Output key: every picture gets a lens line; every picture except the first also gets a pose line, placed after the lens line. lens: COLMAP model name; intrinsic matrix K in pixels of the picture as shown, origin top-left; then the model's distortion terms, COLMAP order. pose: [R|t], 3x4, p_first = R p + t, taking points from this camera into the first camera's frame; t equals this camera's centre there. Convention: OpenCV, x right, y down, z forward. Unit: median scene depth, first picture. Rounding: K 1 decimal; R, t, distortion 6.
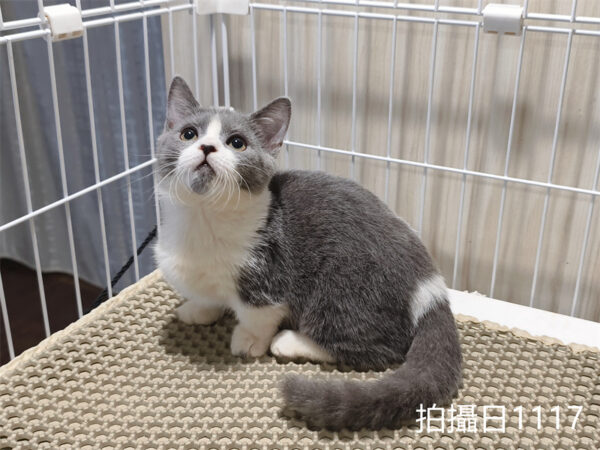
lens RADIAL K [[743.9, 0, 300.0], [0, 743.9, 225.0], [0, 0, 1]] dist [0.007846, -0.024274]
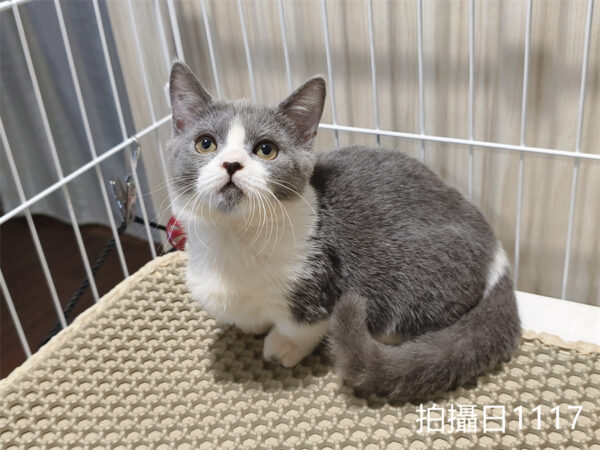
lens RADIAL K [[717.1, 0, 299.1], [0, 717.1, 215.6], [0, 0, 1]] dist [-0.021552, -0.041192]
pose [[0.993163, -0.084231, -0.080821, 0.093982], [0.093432, 0.988635, 0.117777, -0.102591], [0.069982, -0.124523, 0.989746, 0.215223]]
